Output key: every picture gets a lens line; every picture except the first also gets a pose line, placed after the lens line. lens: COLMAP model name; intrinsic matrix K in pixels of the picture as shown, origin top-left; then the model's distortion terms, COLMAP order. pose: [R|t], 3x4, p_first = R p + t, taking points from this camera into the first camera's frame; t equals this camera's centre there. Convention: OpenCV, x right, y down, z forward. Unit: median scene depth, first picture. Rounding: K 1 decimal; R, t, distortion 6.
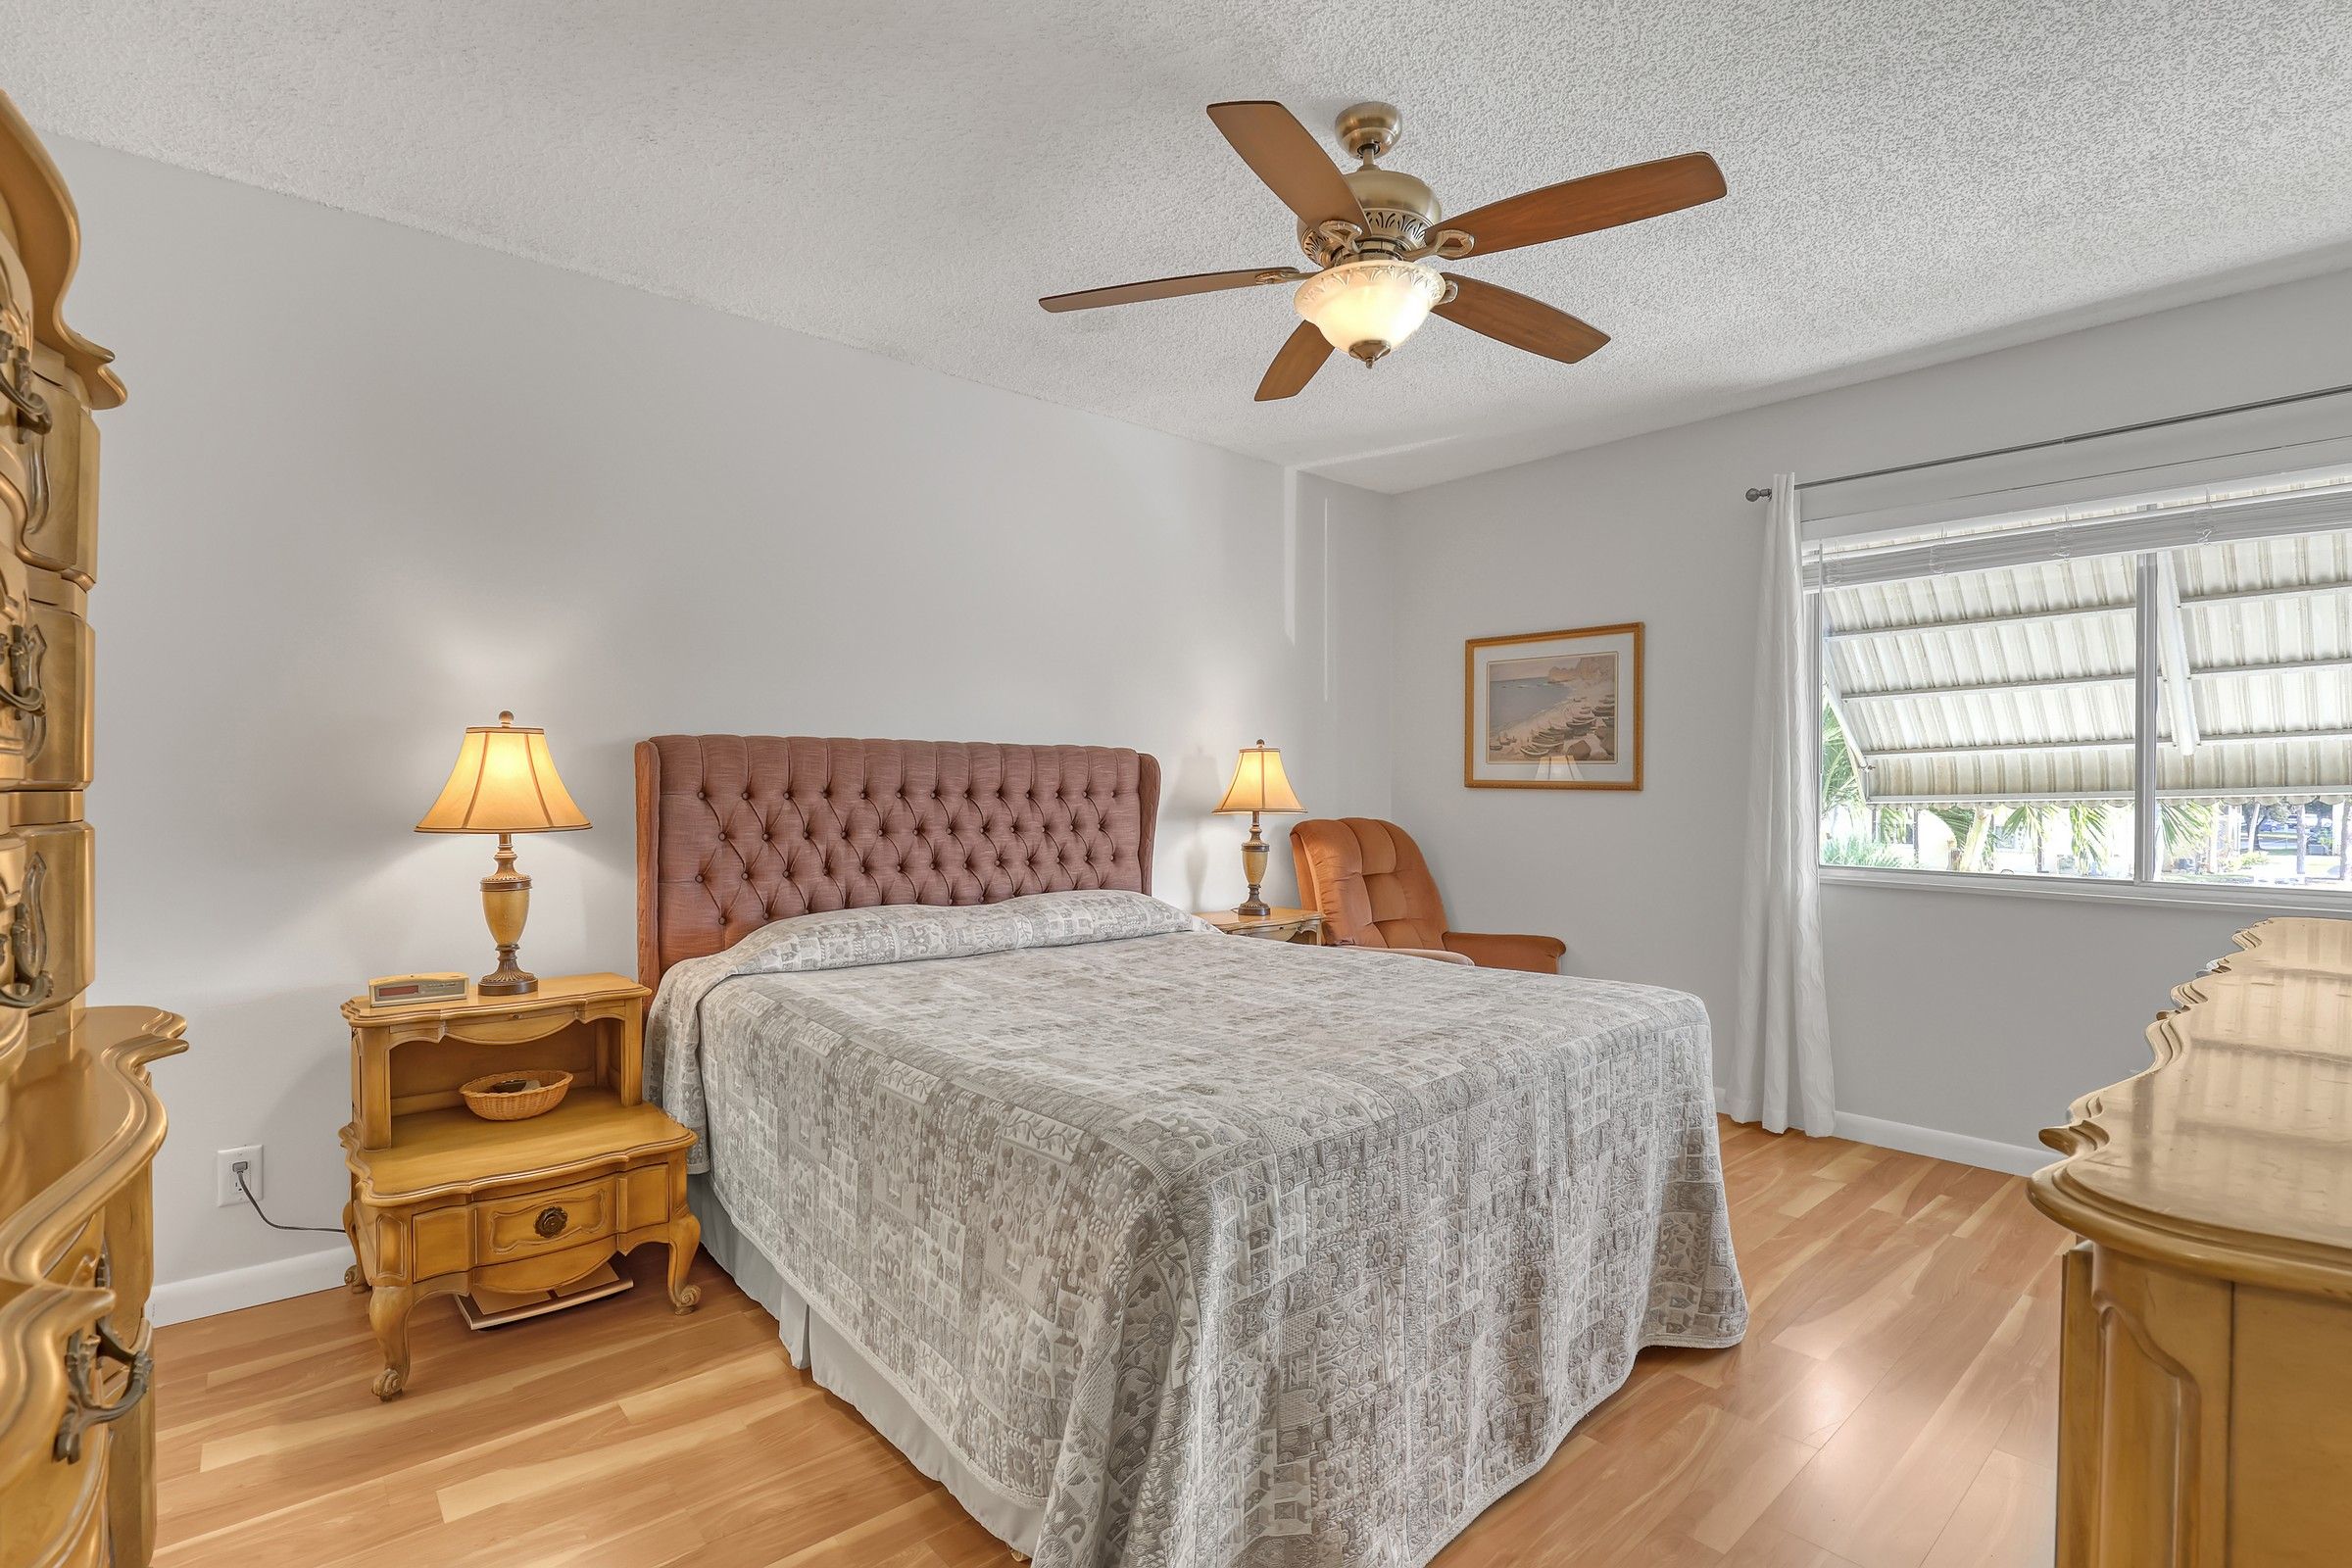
lens RADIAL K [[1096.1, 0, 1182.1], [0, 1096.1, 786.5], [0, 0, 1]] dist [-0.001576, -0.000319]
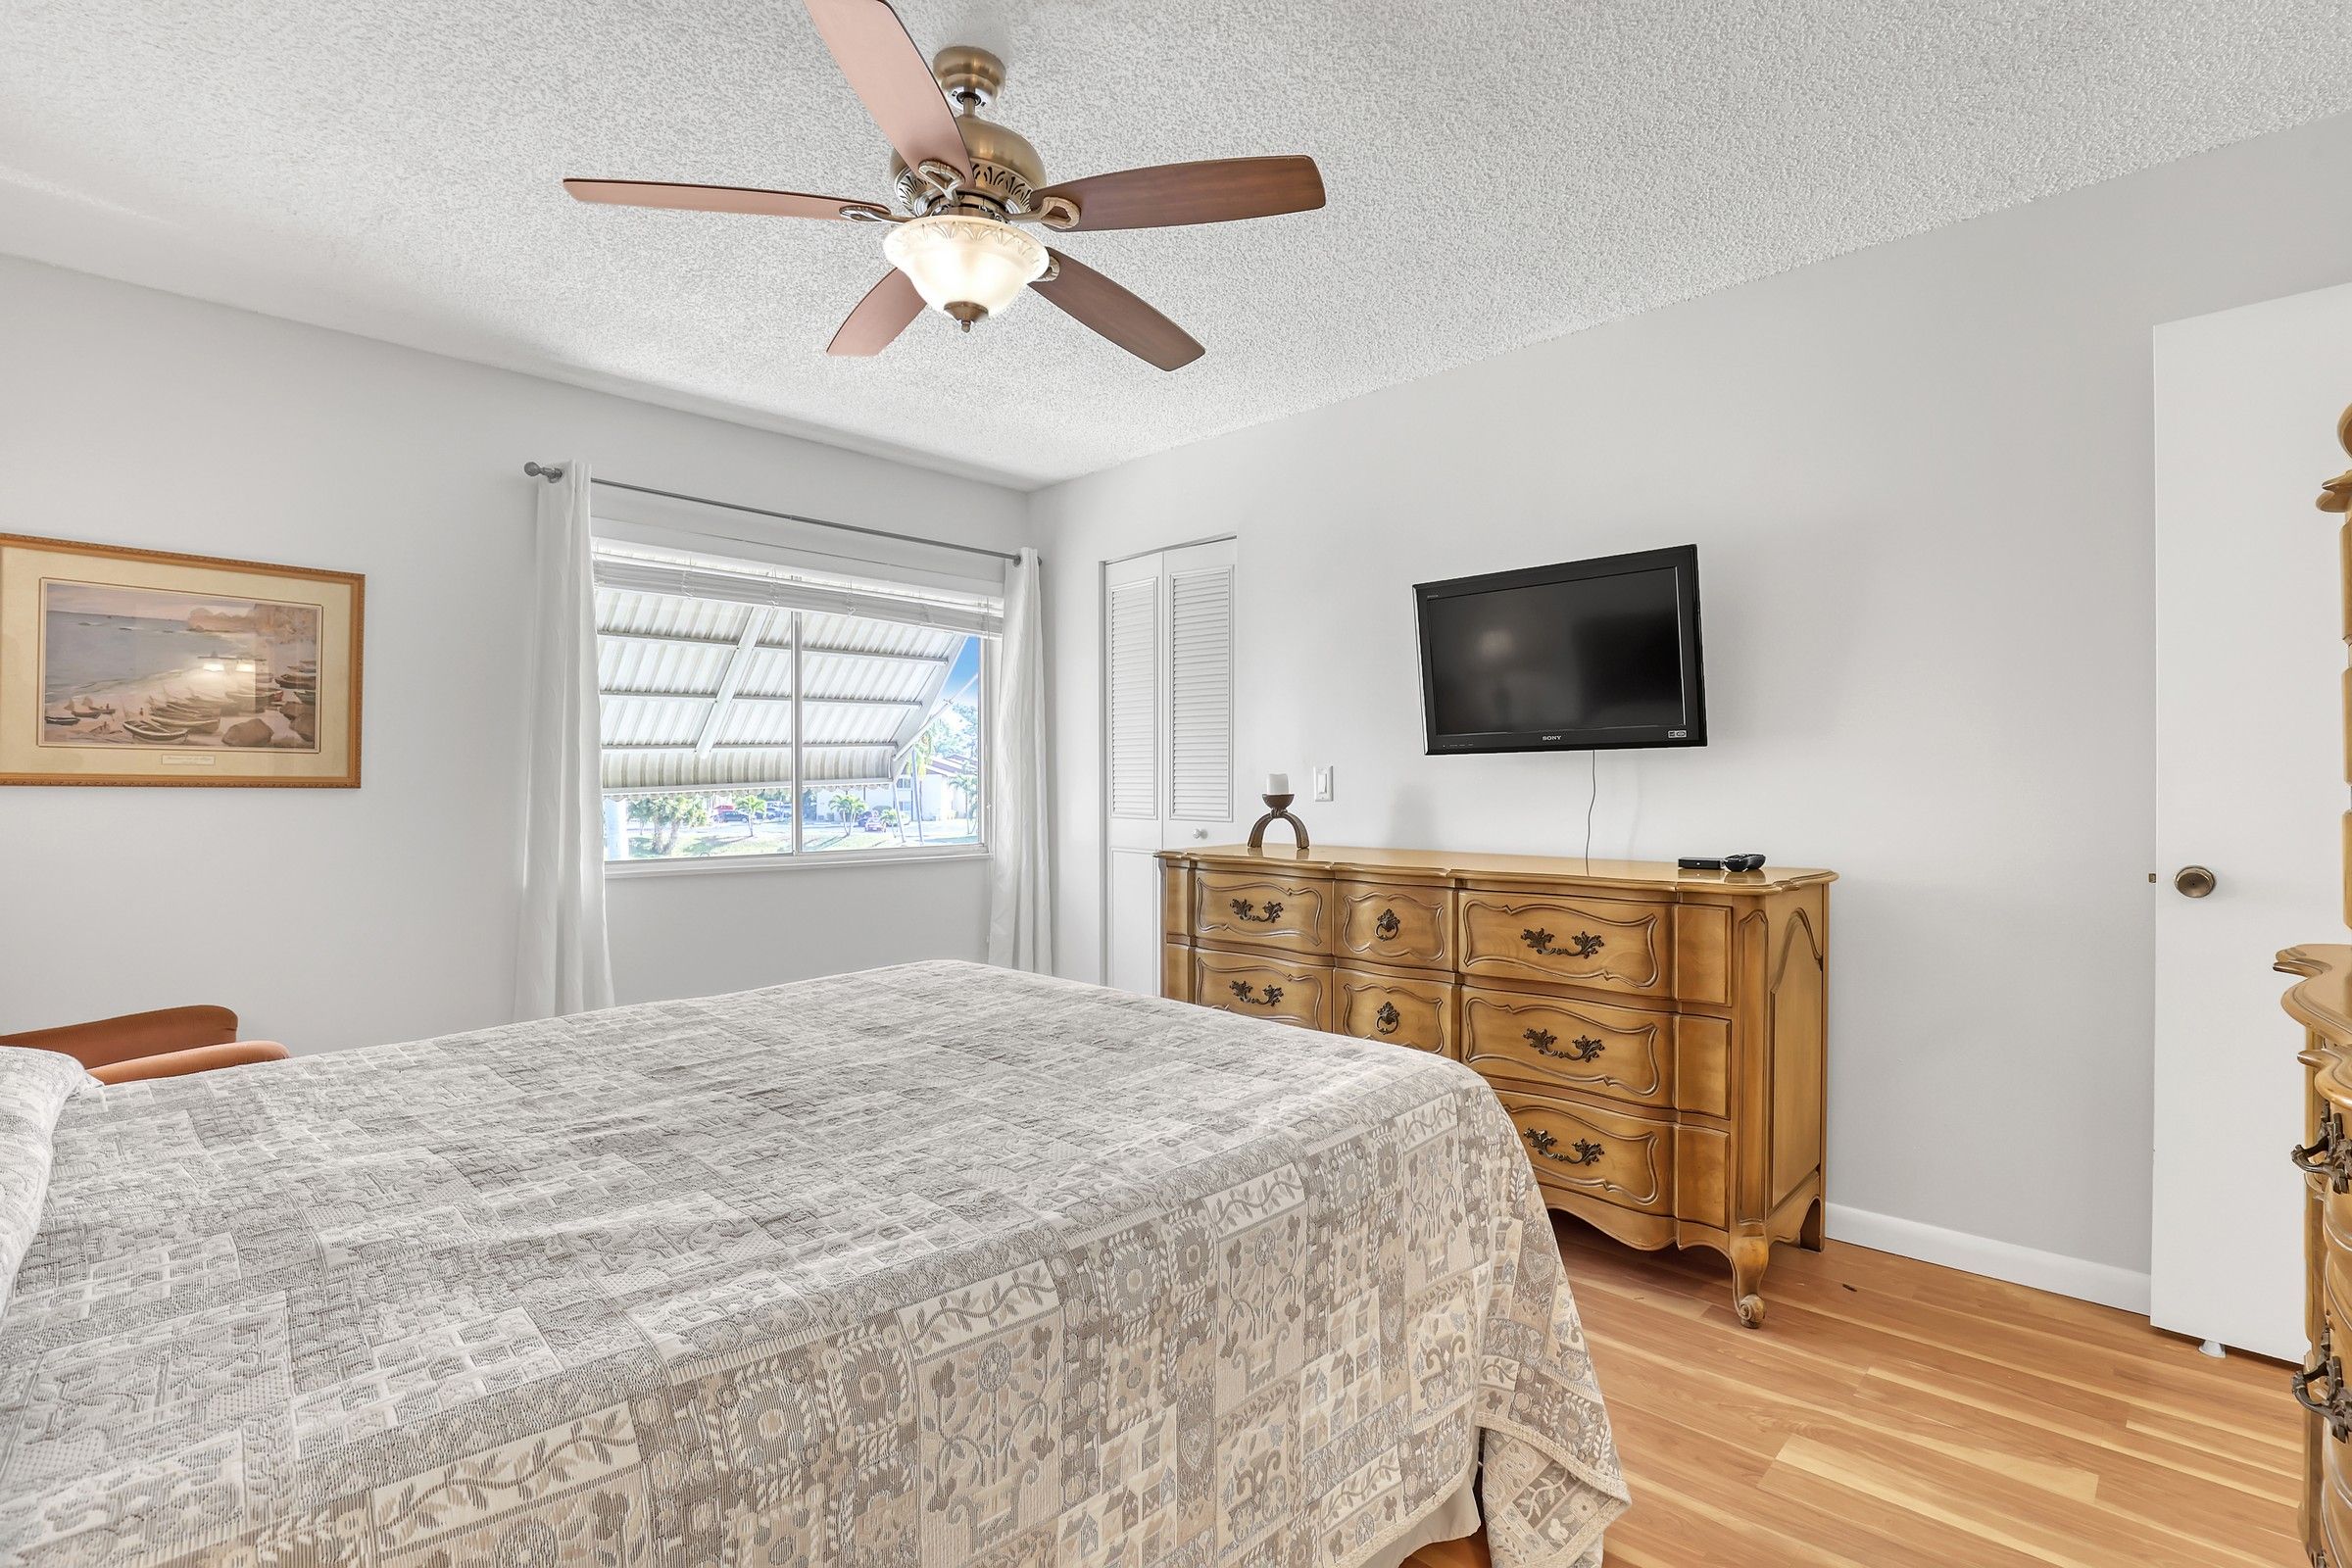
lens RADIAL K [[1096.1, 0, 1184.9], [0, 1096.1, 775.6], [0, 0, 1]] dist [-0.001576, -0.000319]
pose [[-0.081087, -0.002847, 0.996703, -0.500015], [0.004758, 0.999983, 0.003243, -0.006031], [-0.996696, 0.005005, -0.081072, 0.575556]]
